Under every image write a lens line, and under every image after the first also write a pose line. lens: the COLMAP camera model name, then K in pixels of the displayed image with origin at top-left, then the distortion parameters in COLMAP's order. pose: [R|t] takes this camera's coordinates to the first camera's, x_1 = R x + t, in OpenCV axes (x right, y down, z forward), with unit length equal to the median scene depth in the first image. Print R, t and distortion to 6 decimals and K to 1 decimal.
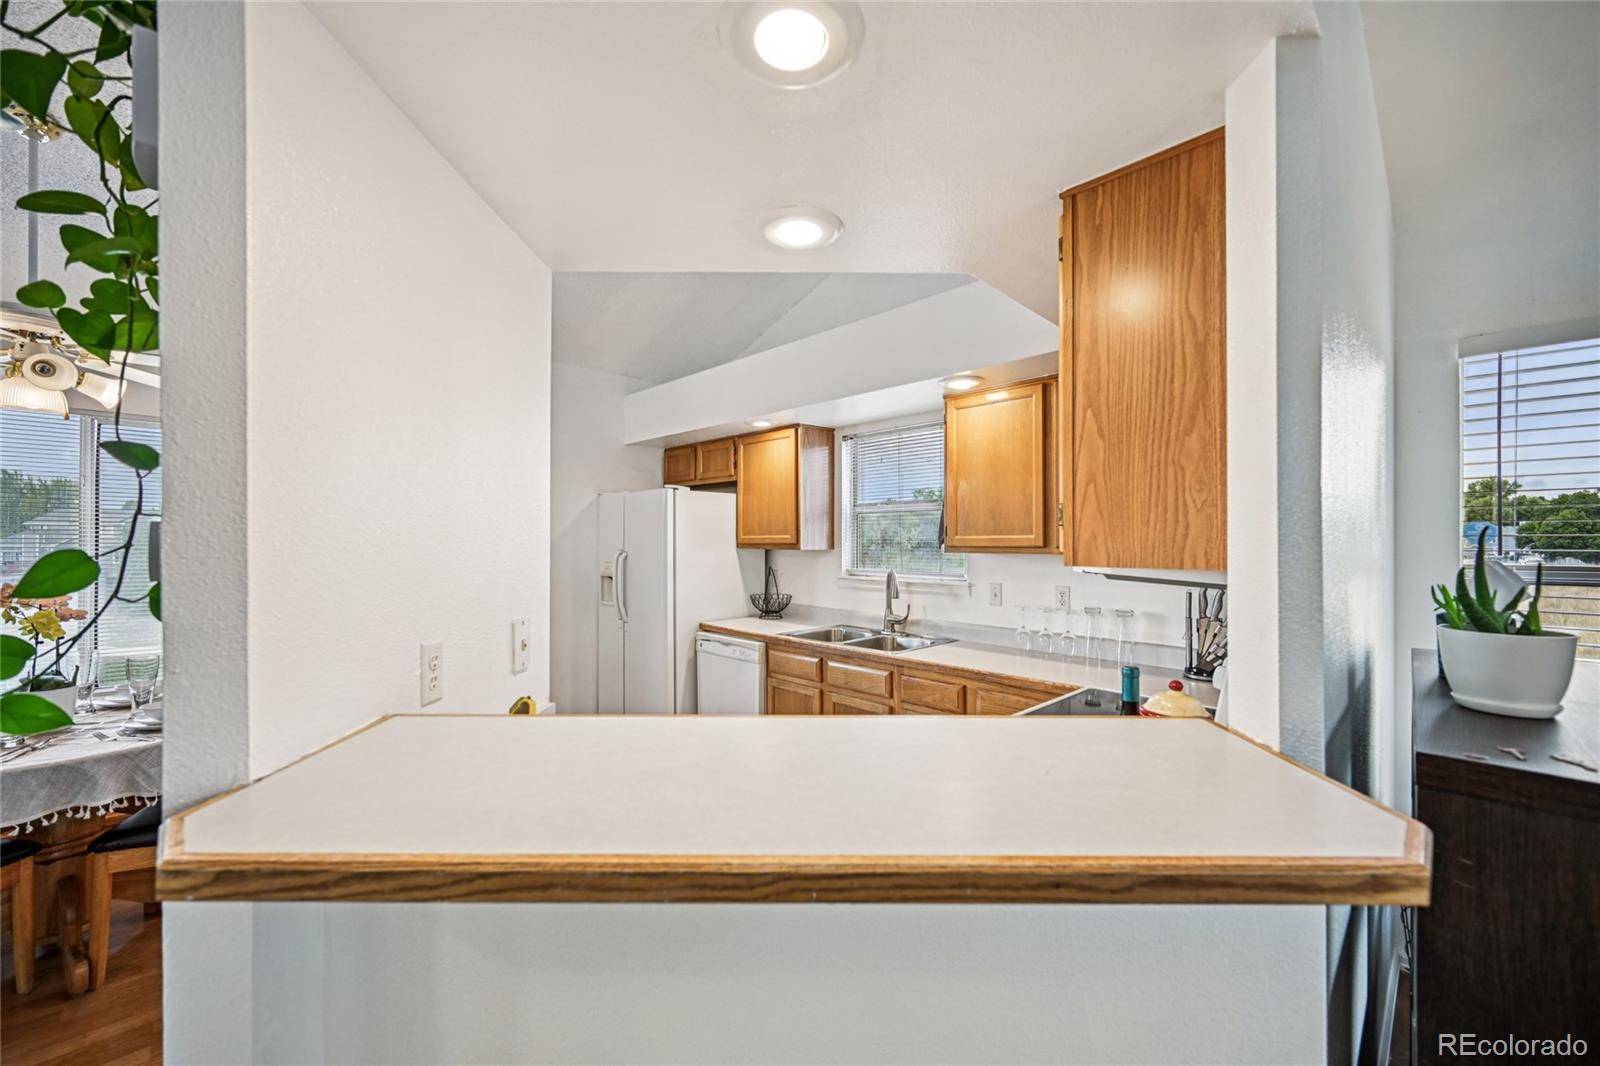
lens RADIAL K [[629.6, 0, 807.6], [0, 629.6, 540.3], [0, 0, 1]] dist [-0.001150, 0.000272]
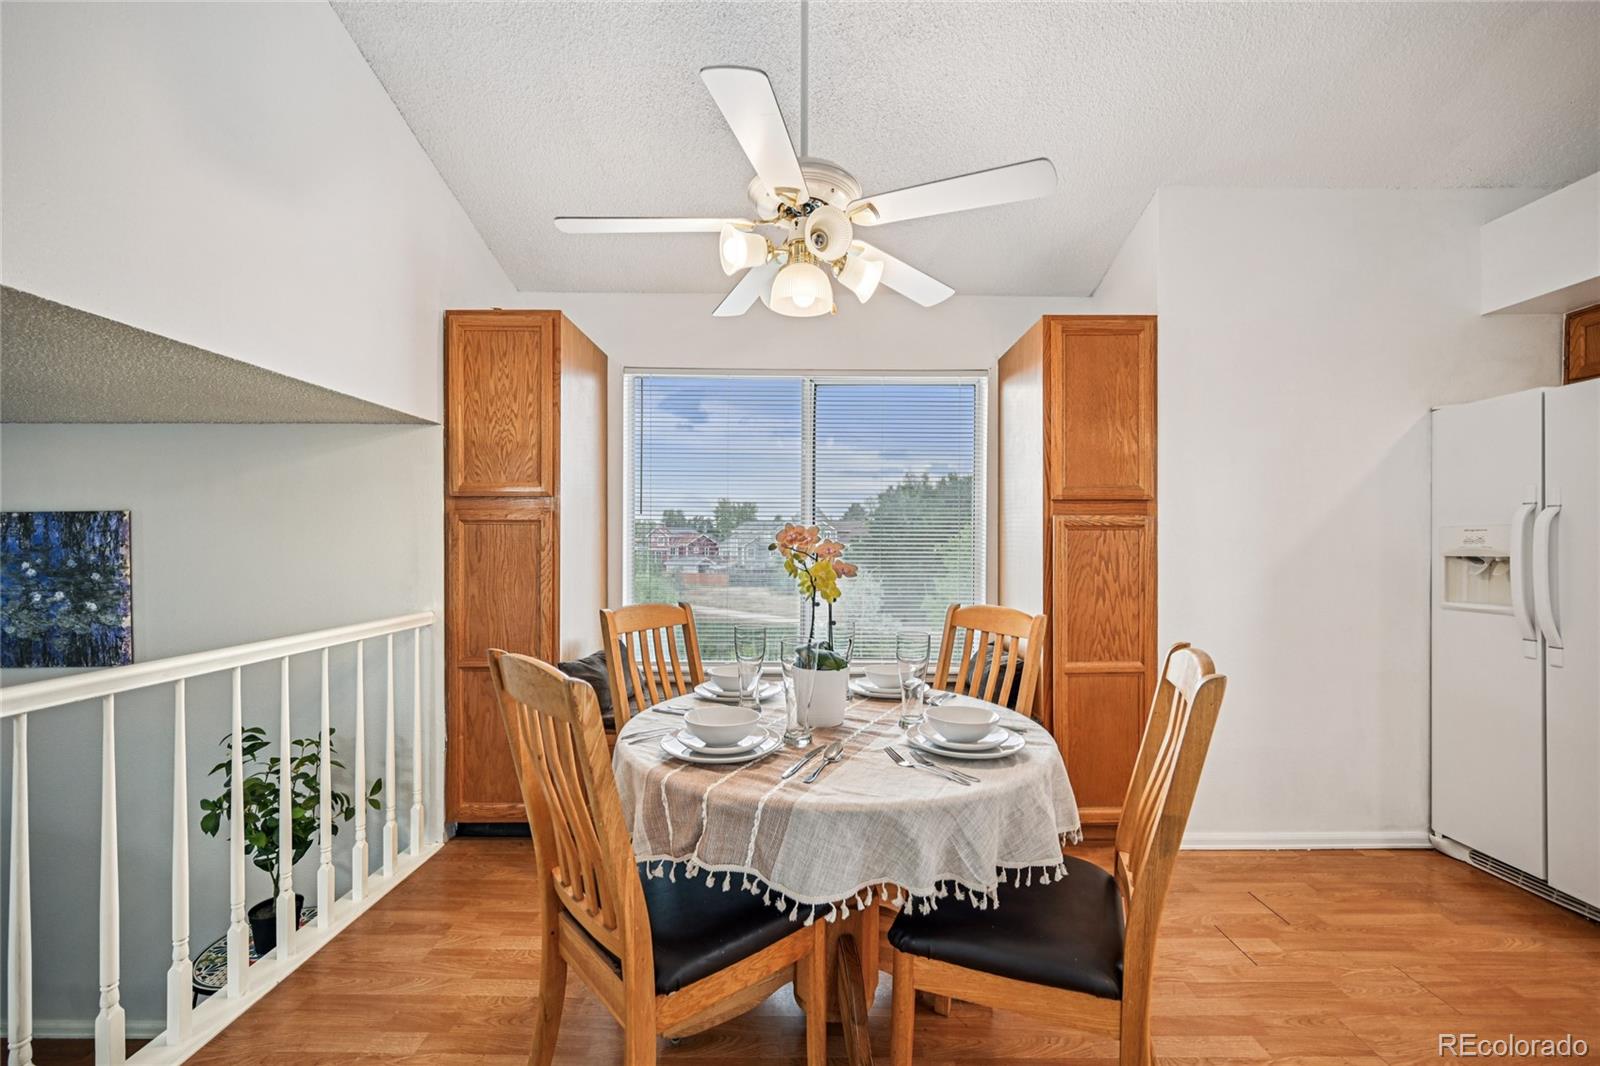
lens RADIAL K [[629.6, 0, 807.6], [0, 629.6, 540.3], [0, 0, 1]] dist [-0.001150, 0.000272]
pose [[0.712733, -0.006338, -0.701407, -0.394257], [0.002697, 0.999977, -0.006295, 0.051493], [0.701430, 0.002595, 0.712733, 0.256906]]
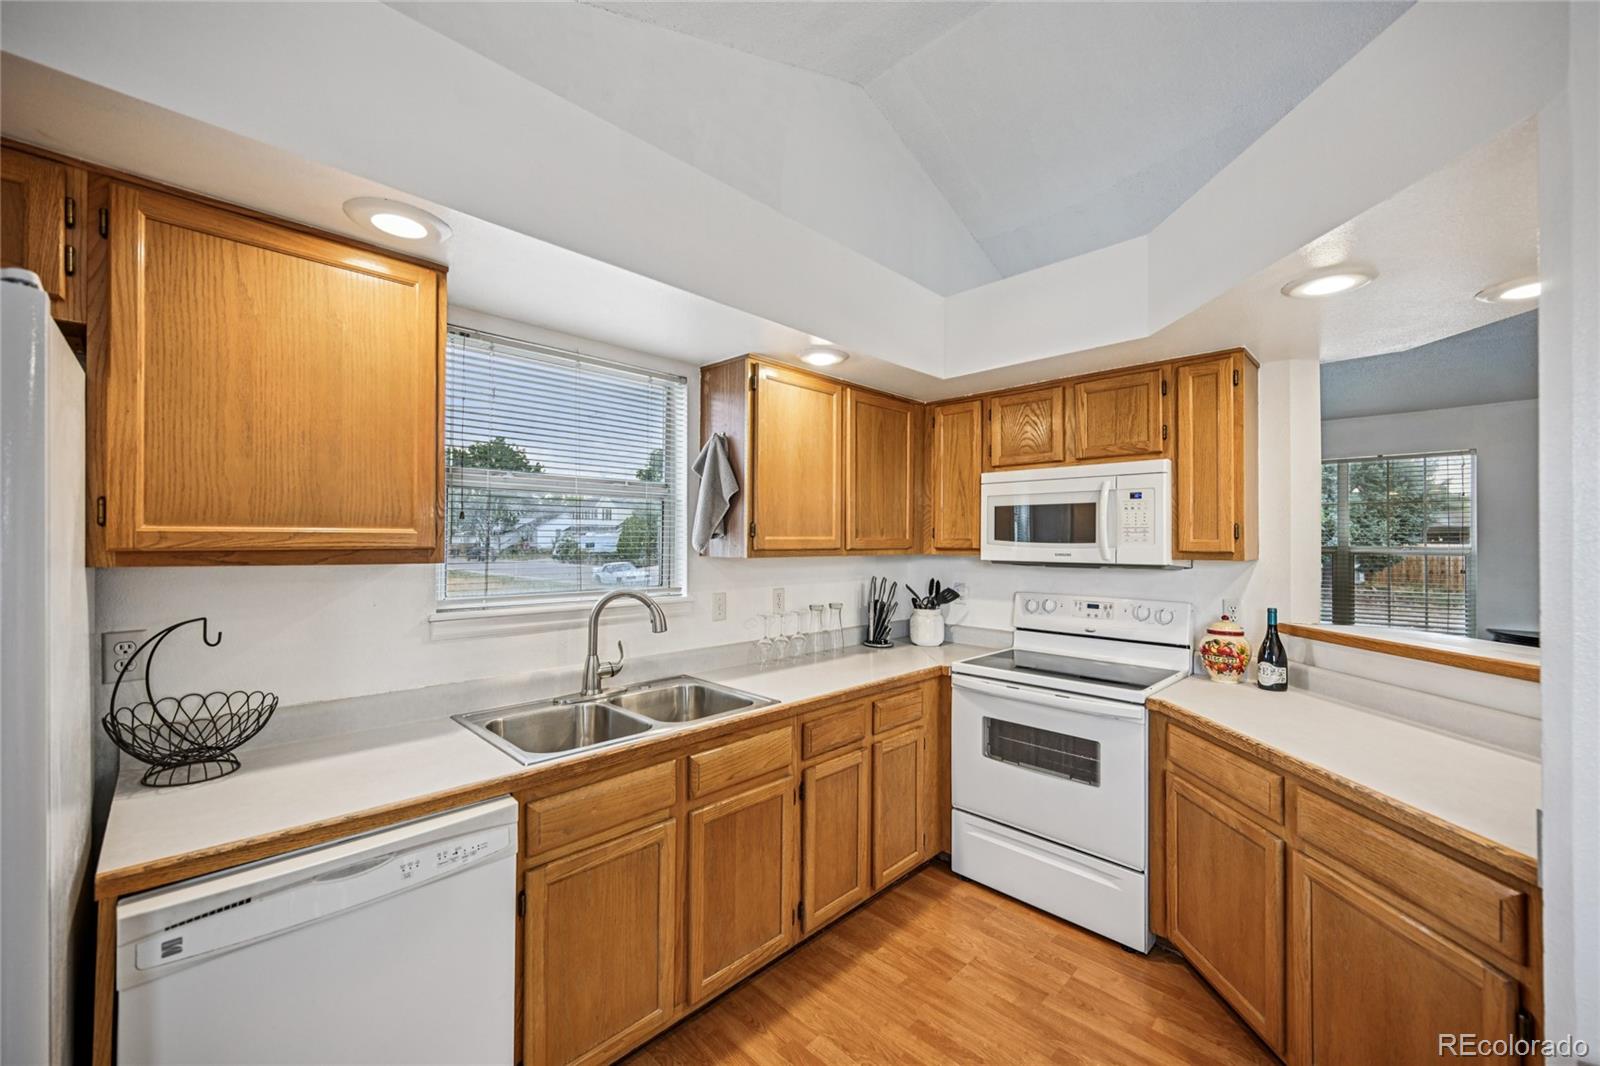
lens RADIAL K [[627.2, 0, 805.3], [0, 627.2, 536.4], [0, 0, 1]] dist [-0.000856, -0.000209]
pose [[-0.021262, 0.004957, 0.999762, -0.438107], [-0.005089, 0.999974, -0.005066, -0.002178], [-0.999761, -0.005195, -0.021236, 0.758045]]
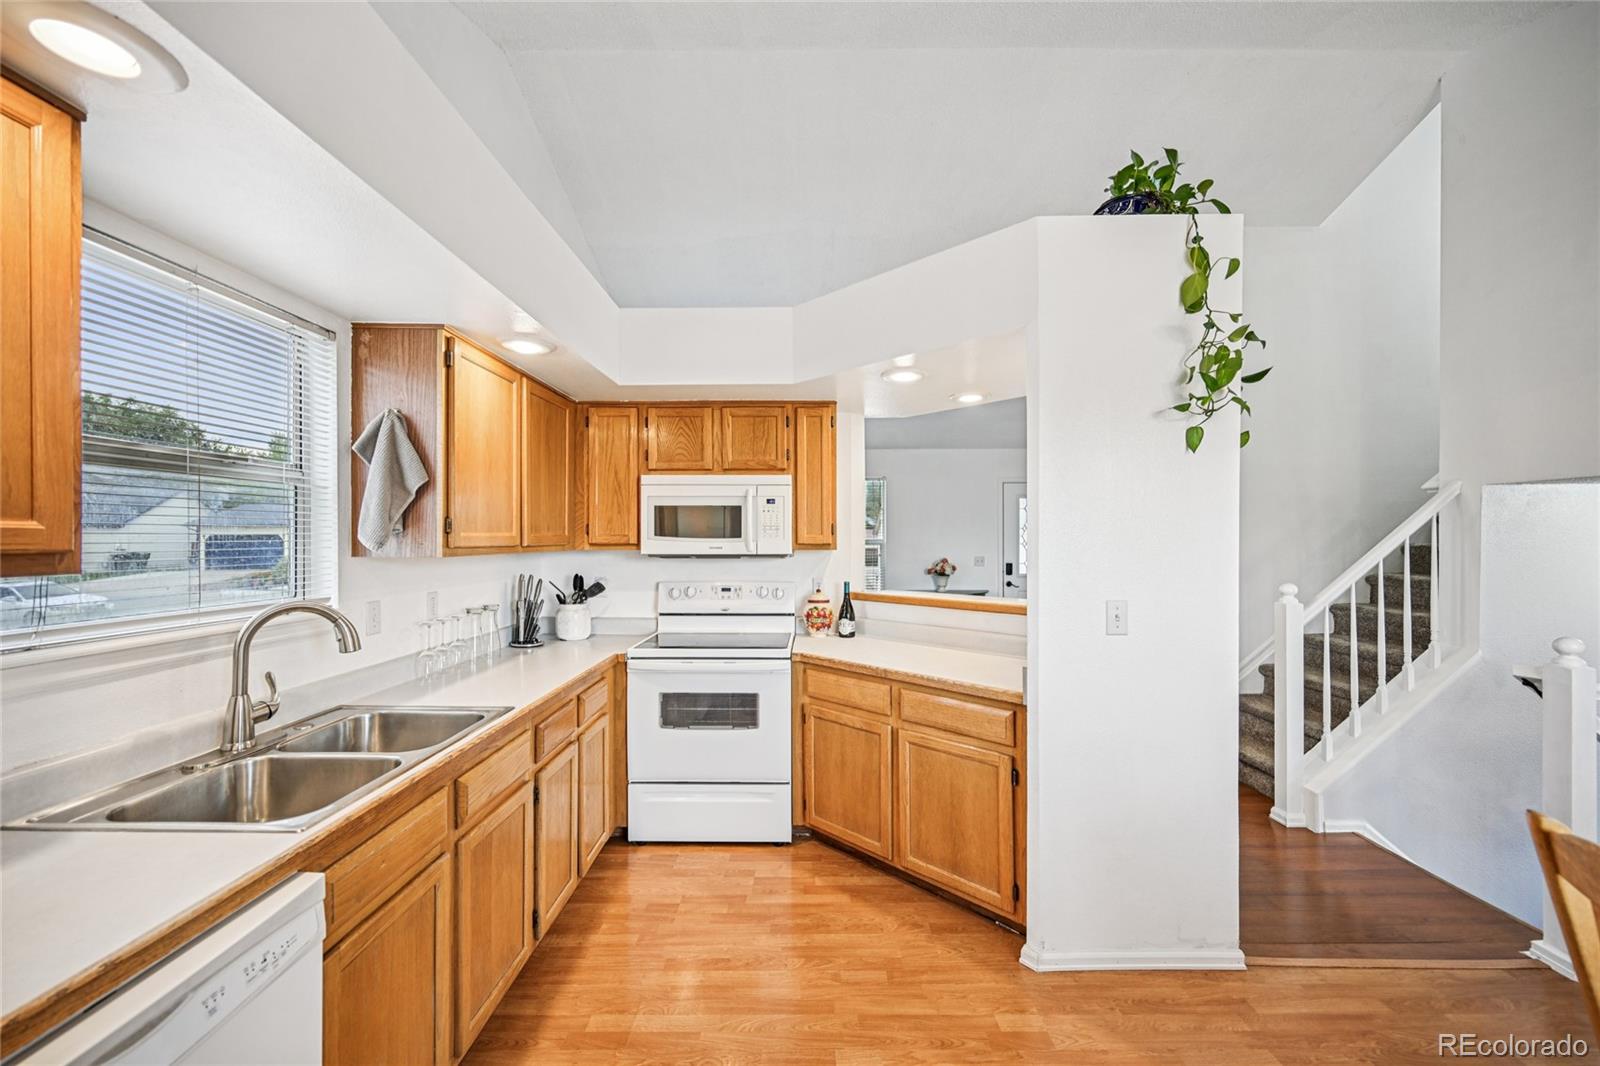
lens RADIAL K [[626.6, 0, 807.8], [0, 626.6, 538.8], [0, 0, 1]] dist [0.000578, -0.000091]
pose [[-0.712702, -0.003257, 0.701459, -0.425684], [-0.001218, 0.999993, 0.003405, -0.002058], [-0.701466, 0.001572, -0.712702, 0.964605]]
